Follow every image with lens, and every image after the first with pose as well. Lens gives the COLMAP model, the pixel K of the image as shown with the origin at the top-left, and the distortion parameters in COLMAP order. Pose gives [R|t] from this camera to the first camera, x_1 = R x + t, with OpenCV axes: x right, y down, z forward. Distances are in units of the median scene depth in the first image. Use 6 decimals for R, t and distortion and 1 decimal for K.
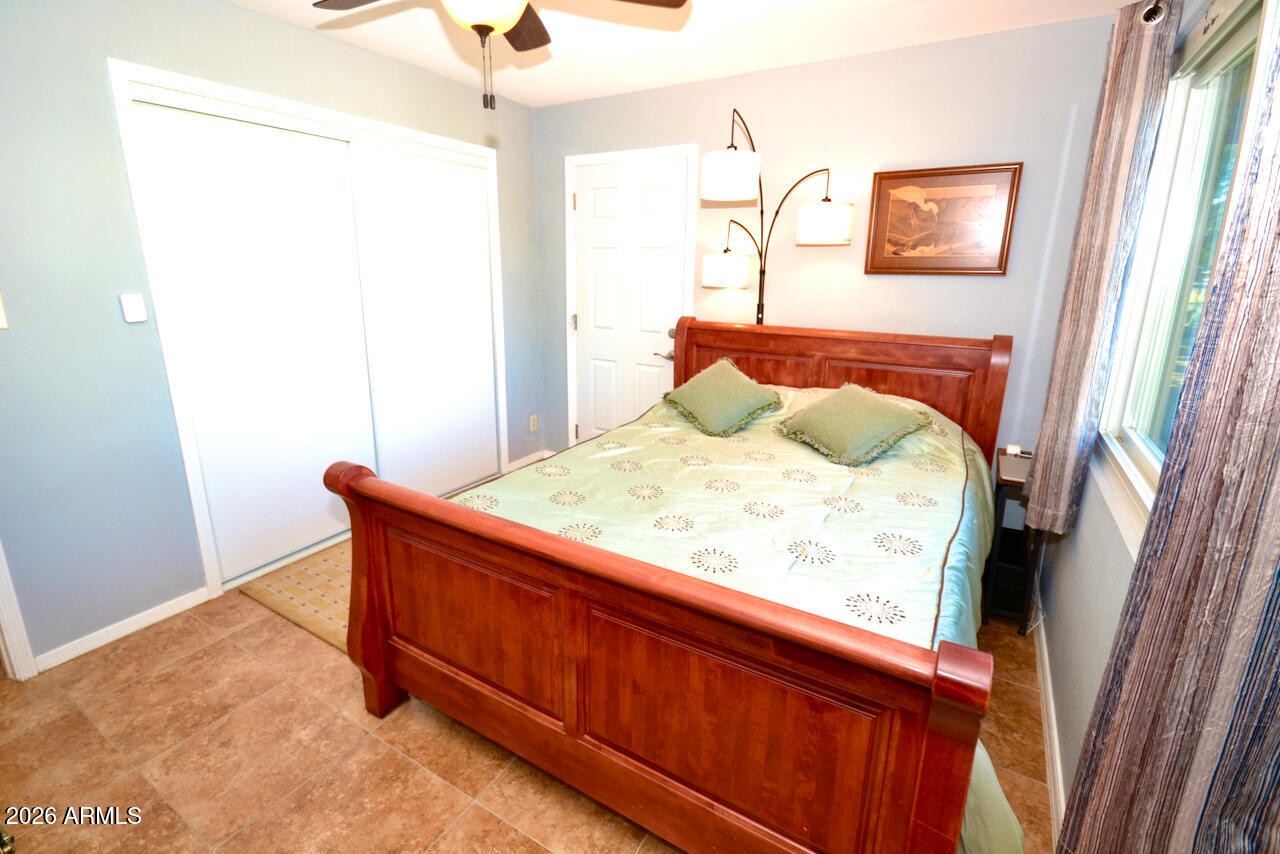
lens RADIAL K [[628.2, 0, 640.0], [0, 628.2, 427.0], [0, 0, 1]] dist [-0.001368, -0.000031]
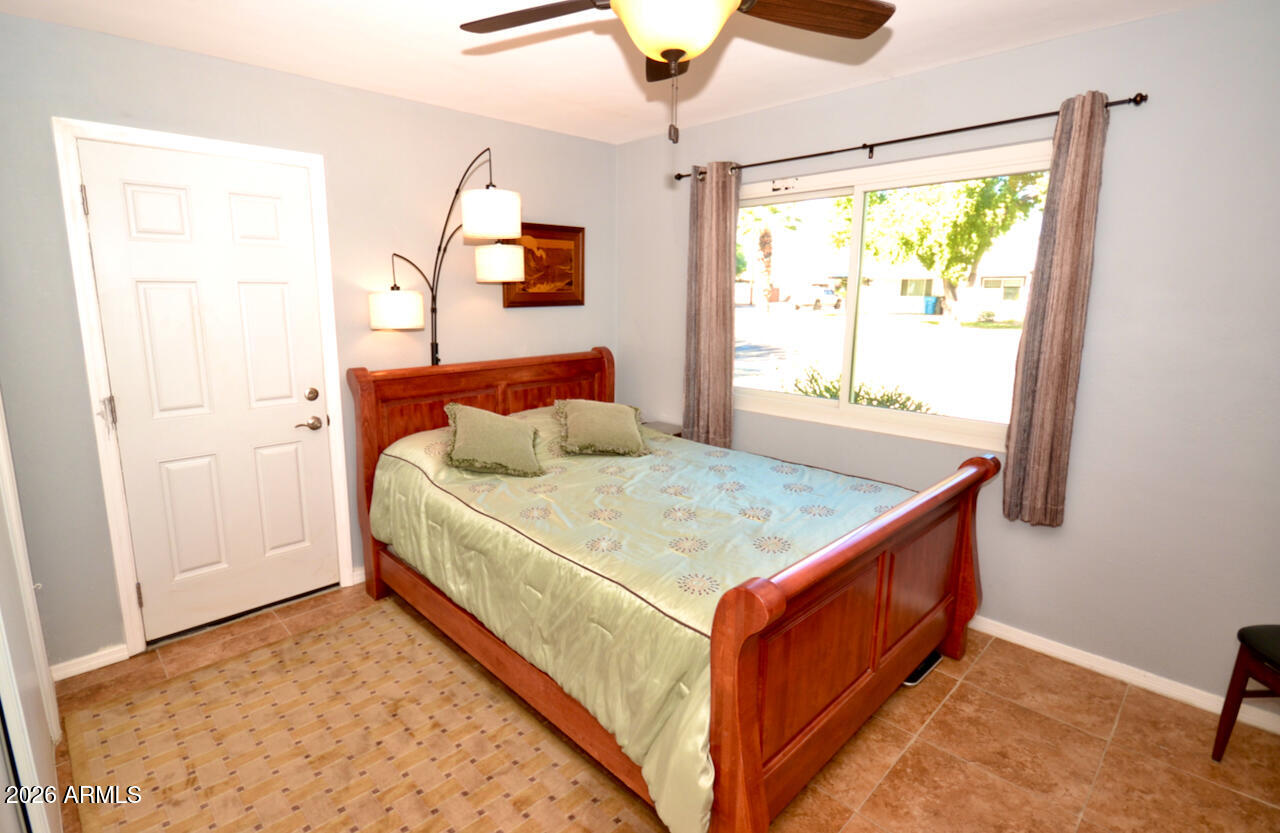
lens RADIAL K [[619.9, 0, 637.5], [0, 619.9, 403.3], [0, 0, 1]] dist [-0.002947, -0.000494]
pose [[0.219394, -0.183318, 0.958259, -0.696277], [0.250617, 0.959820, 0.126238, -0.162804], [-0.942898, 0.212461, 0.256521, 0.537073]]
